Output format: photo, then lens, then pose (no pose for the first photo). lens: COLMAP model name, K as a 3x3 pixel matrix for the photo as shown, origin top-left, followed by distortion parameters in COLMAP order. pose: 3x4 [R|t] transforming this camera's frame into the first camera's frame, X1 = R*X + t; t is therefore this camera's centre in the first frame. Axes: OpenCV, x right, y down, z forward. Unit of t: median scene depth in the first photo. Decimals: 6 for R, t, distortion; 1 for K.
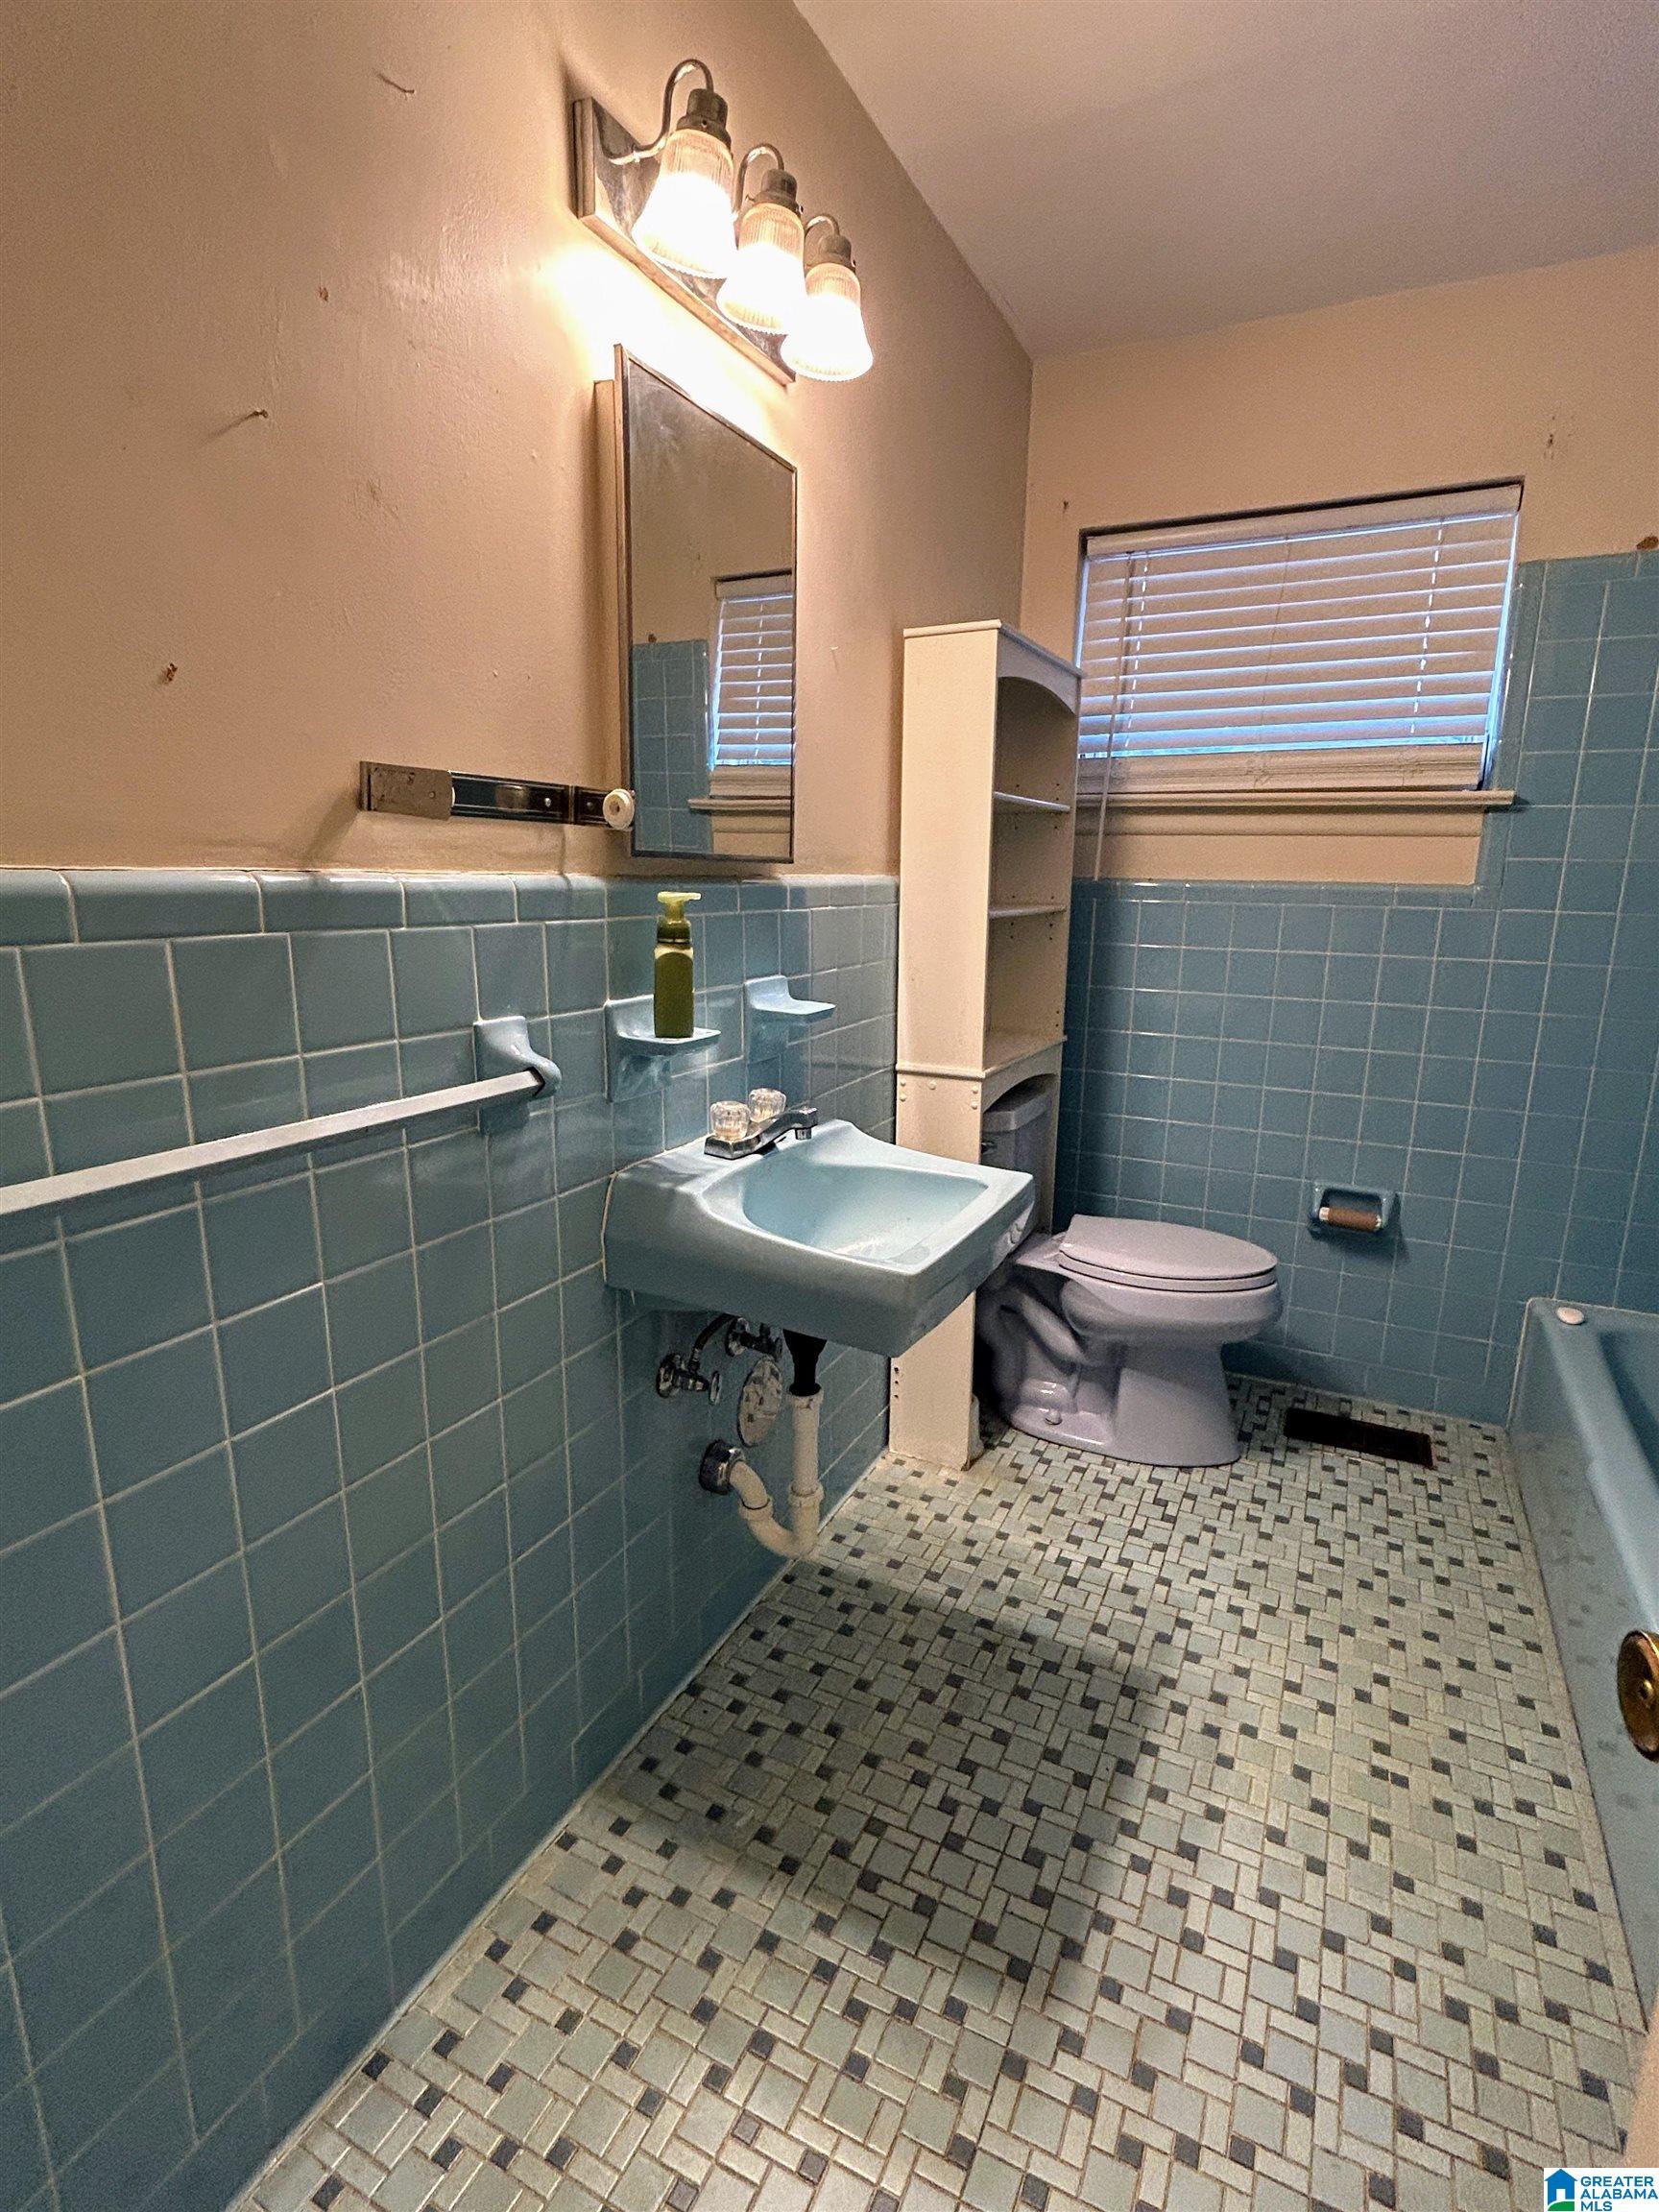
lens RADIAL K [[1083.4, 0, 846.8], [0, 1083.4, 1112.8], [0, 0, 1]] dist [0.002589, 0.000517]
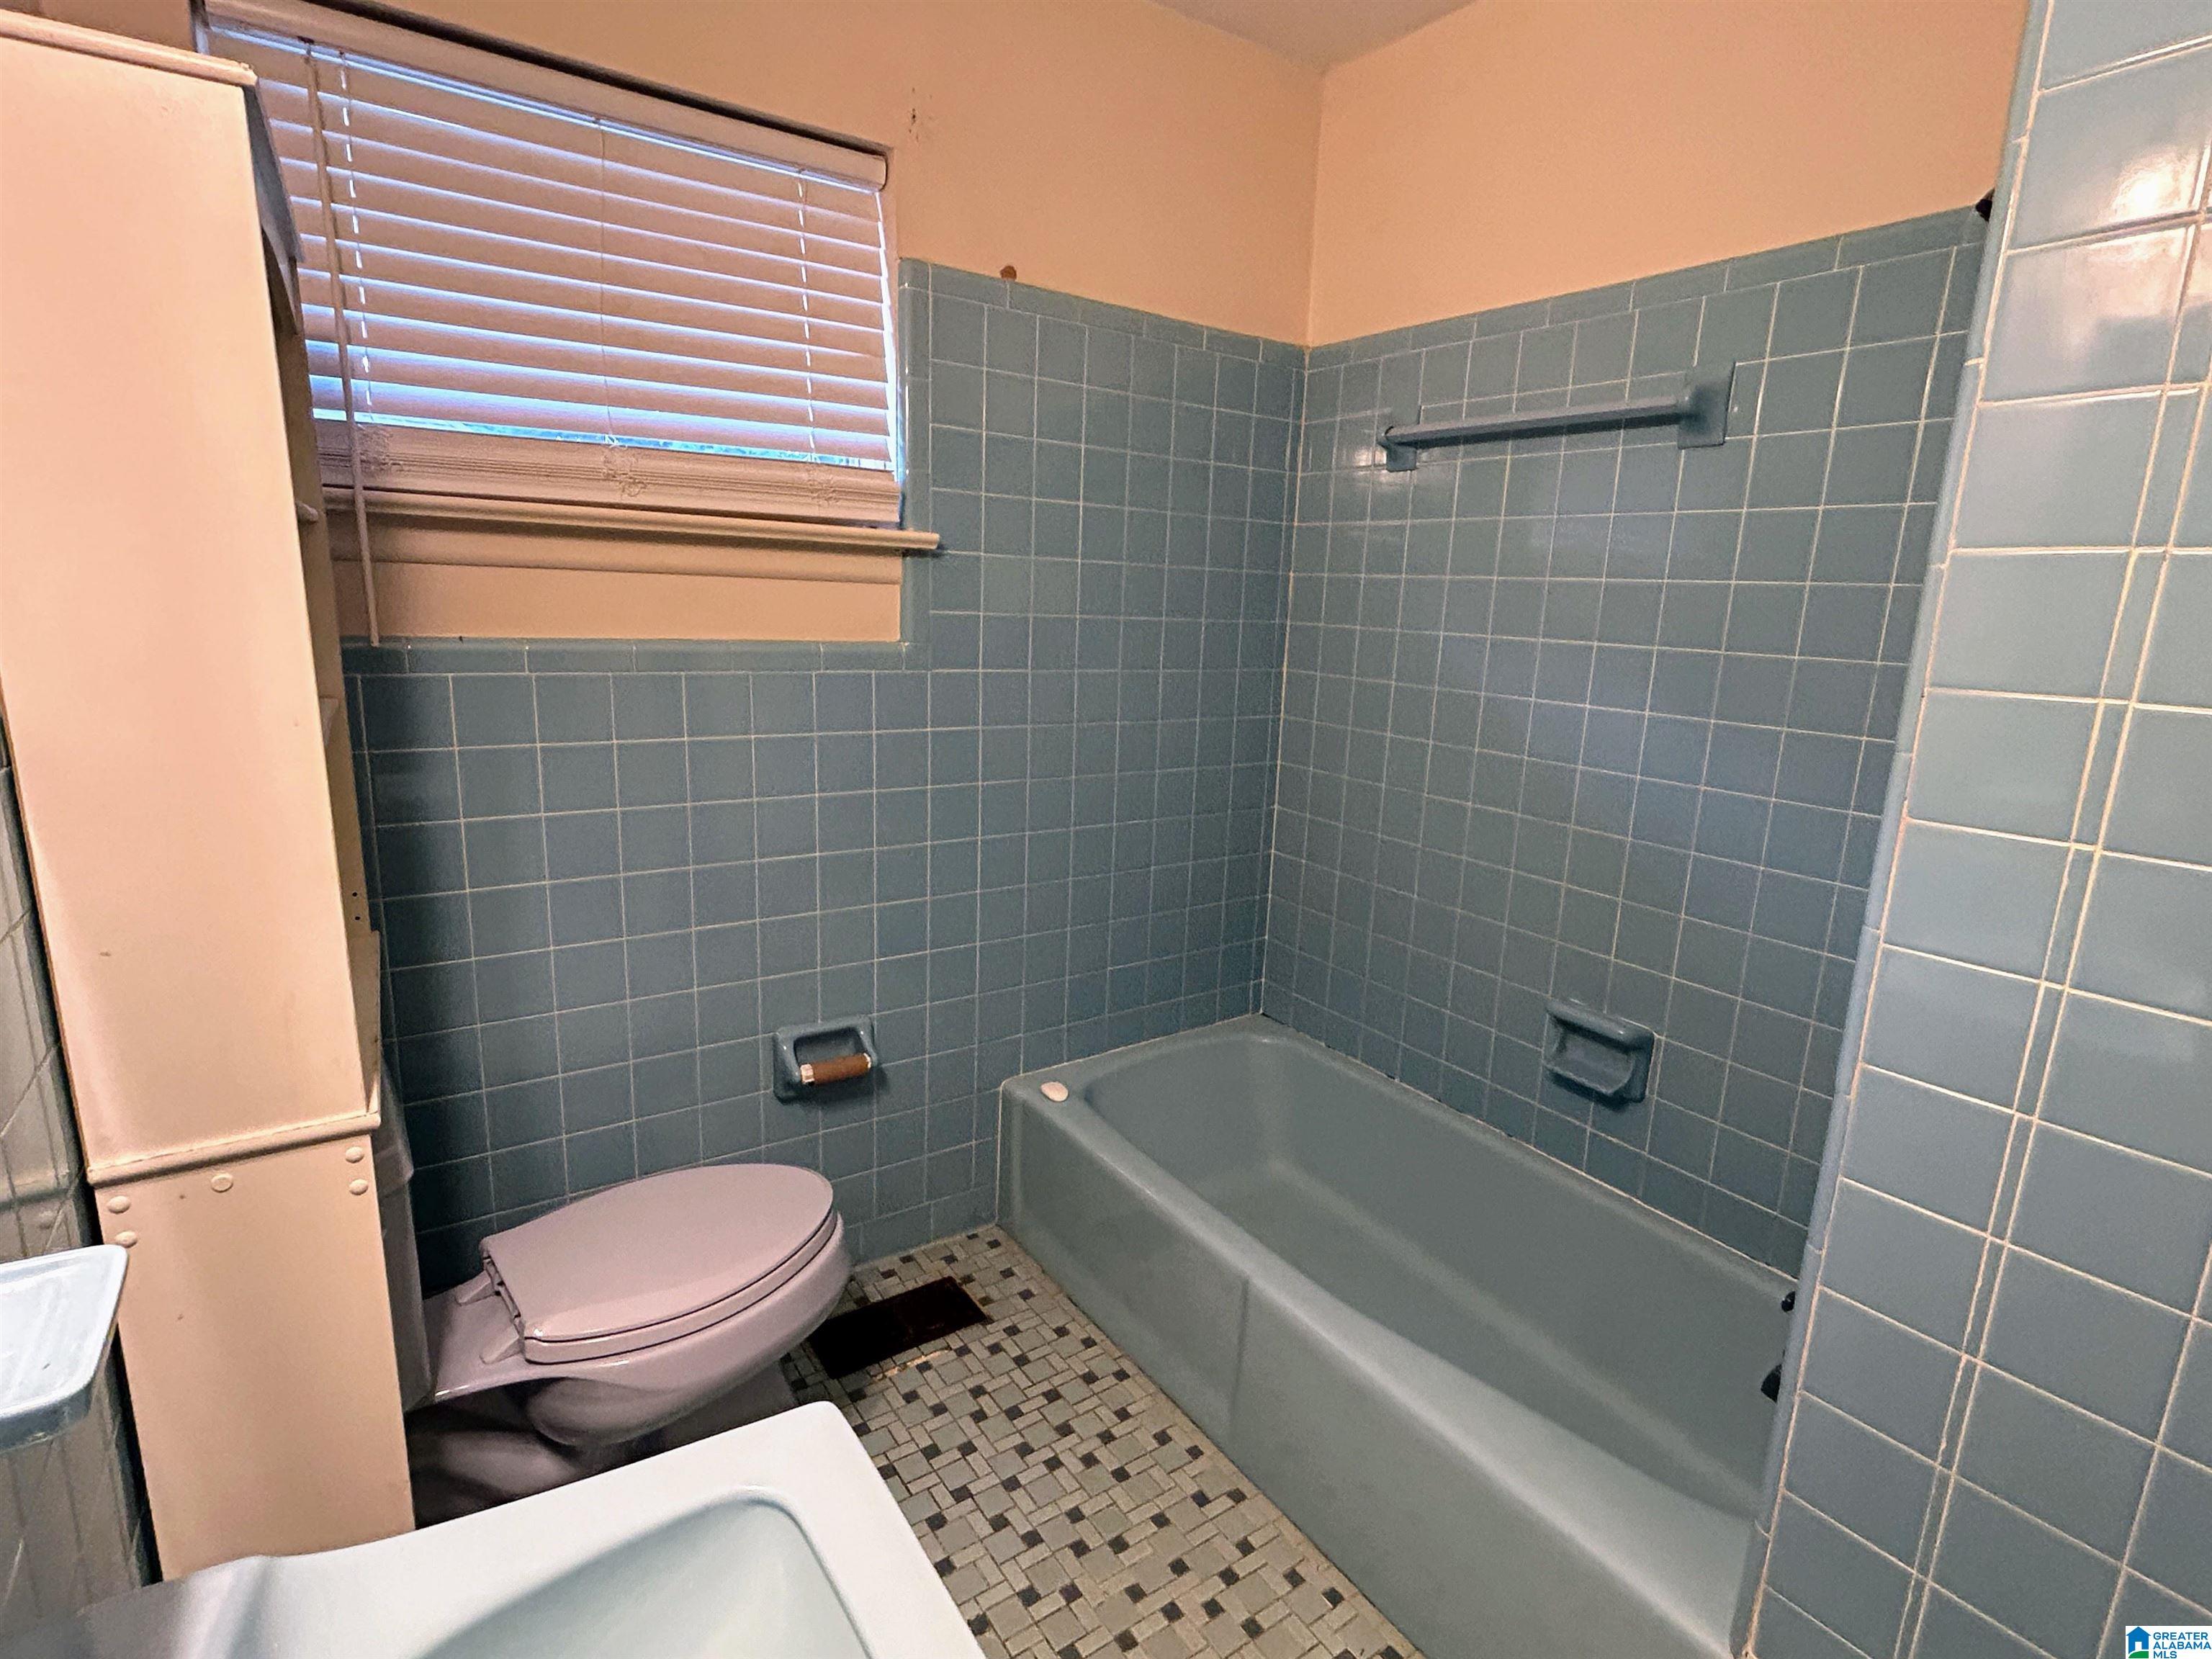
lens RADIAL K [[1088.0, 0, 1111.2], [0, 1088.0, 820.3], [0, 0, 1]] dist [-0.002762, -0.000190]
pose [[0.494107, -0.177222, 0.851147, -0.079622], [0.156626, 0.981131, 0.113363, -0.149857], [-0.855177, 0.077298, 0.512541, 0.459051]]
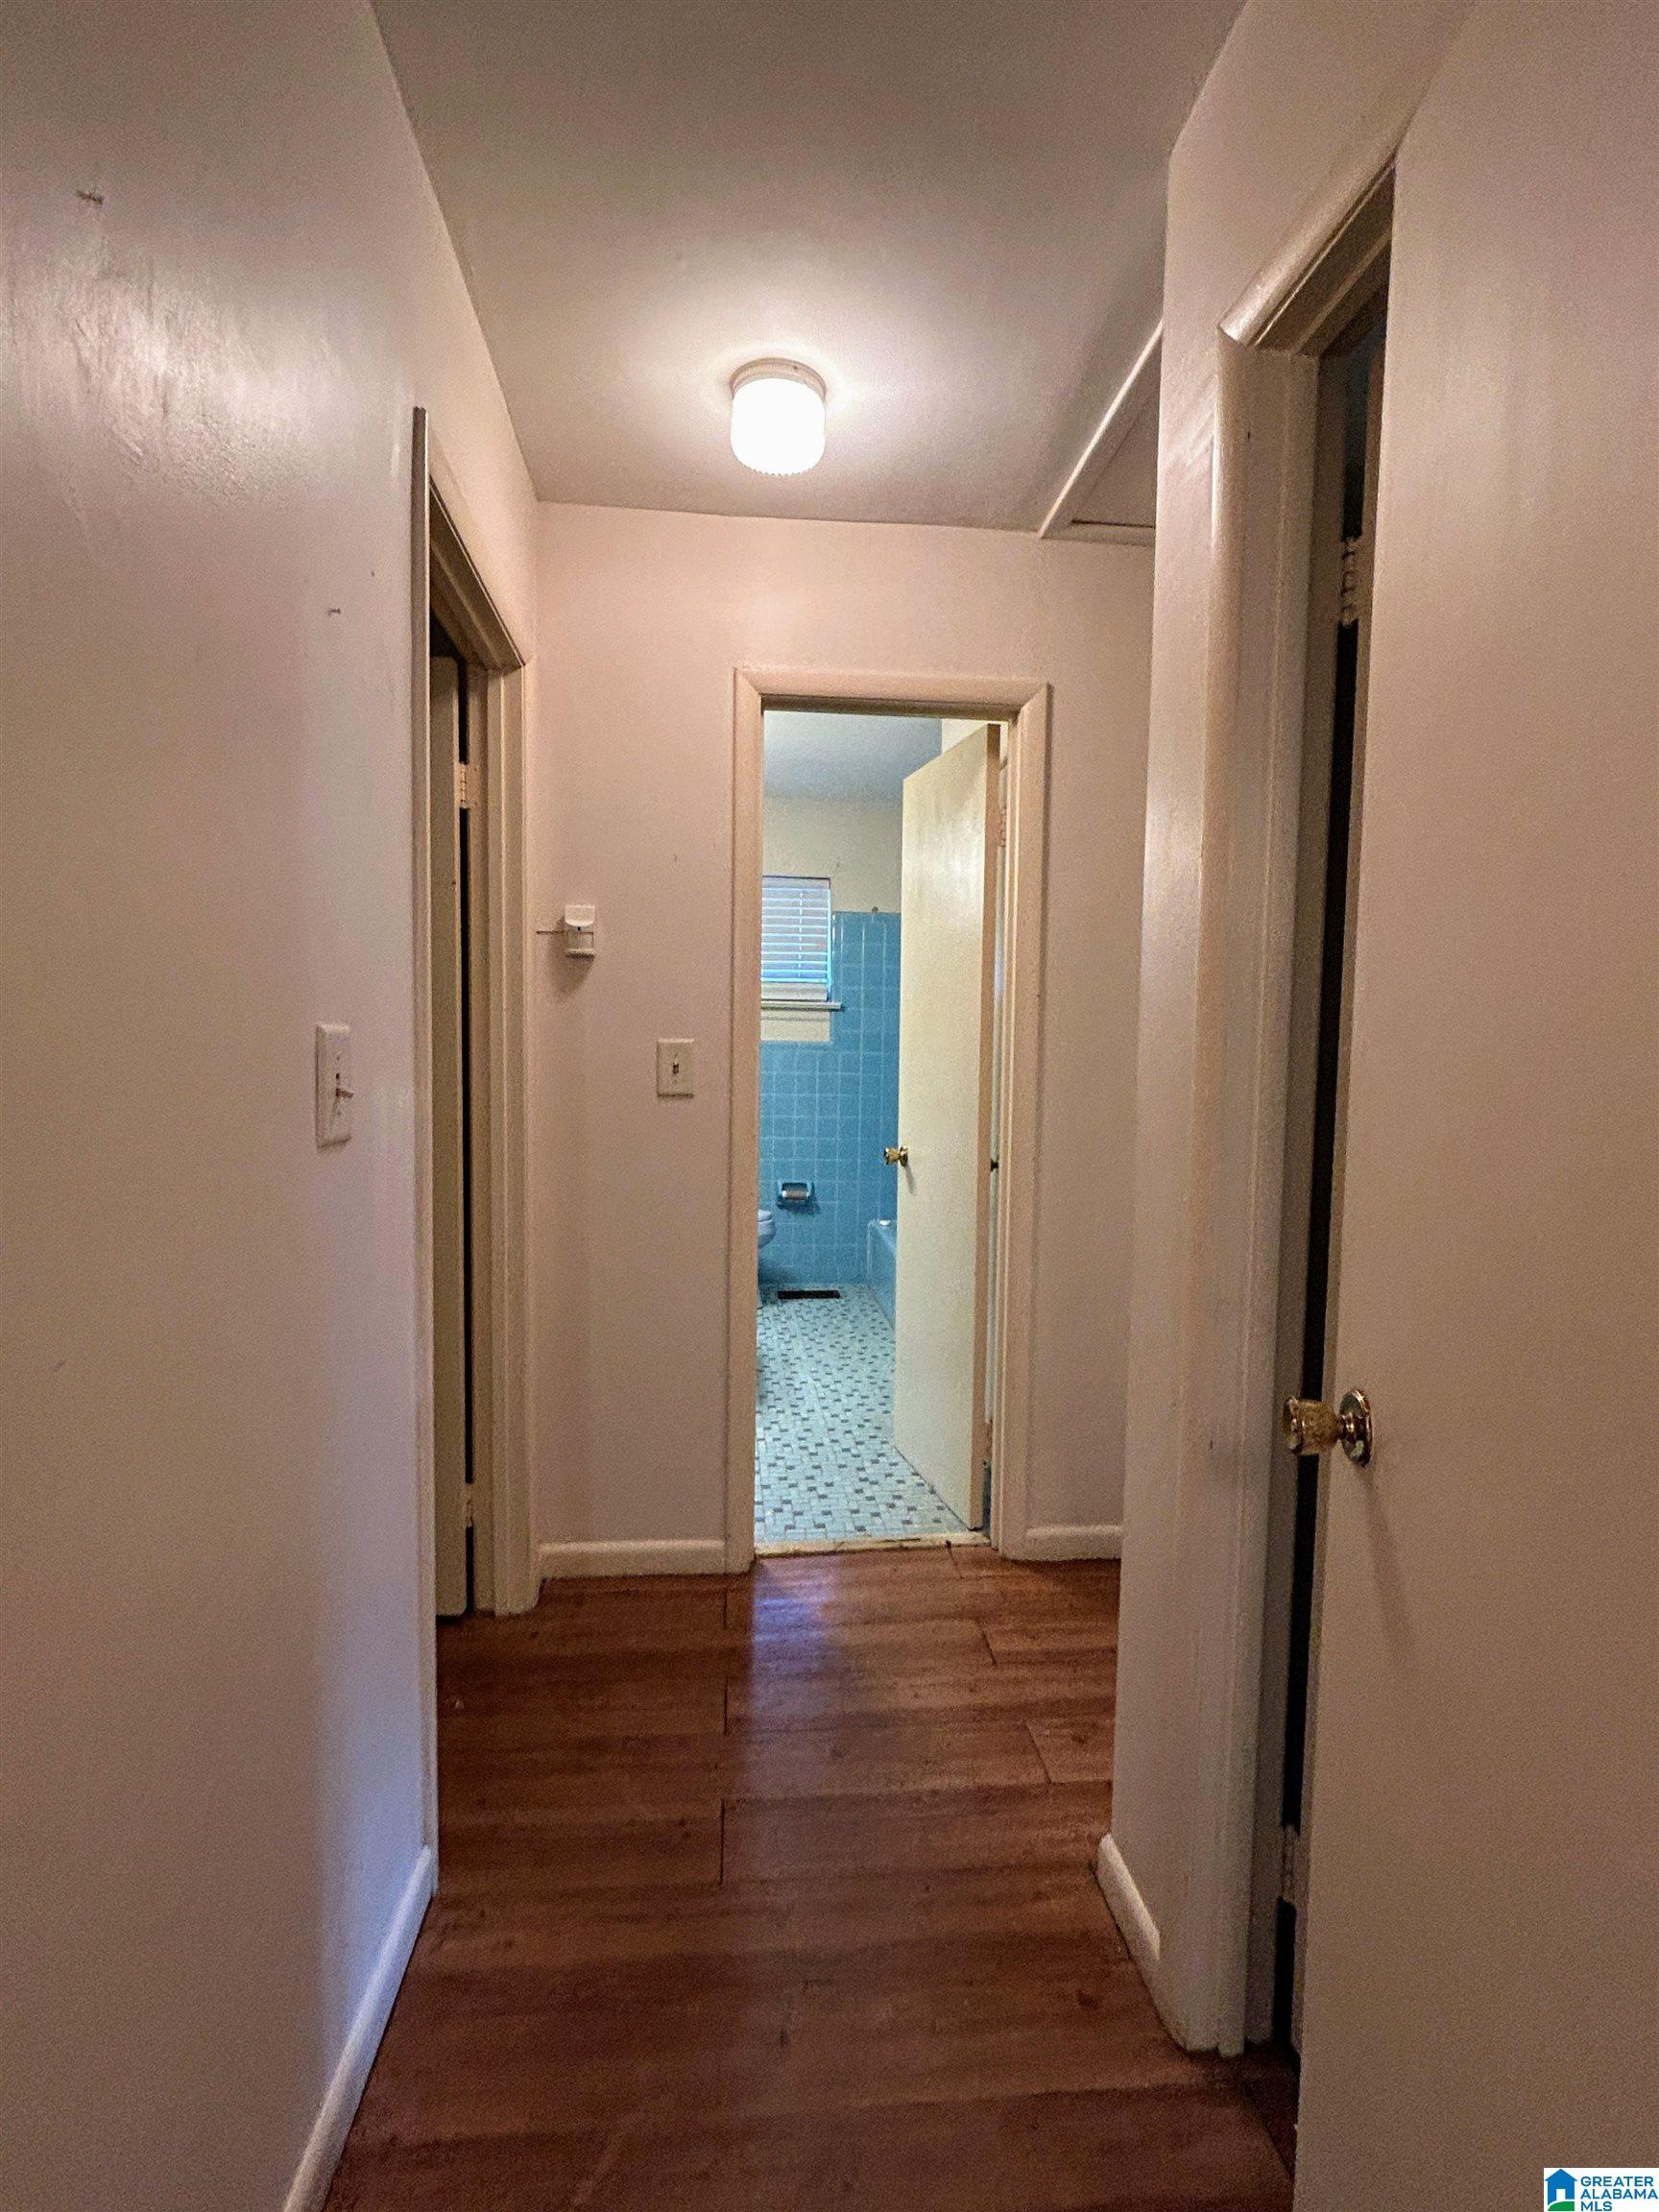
lens RADIAL K [[1088.1, 0, 829.5], [0, 1088.1, 1106.0], [0, 0, 1]] dist [0.001499, 0.000171]
pose [[0.853266, -0.029121, 0.520662, -0.643205], [0.103840, 0.987933, -0.114918, 0.194671], [-0.511033, 0.152121, 0.845993, -0.953957]]
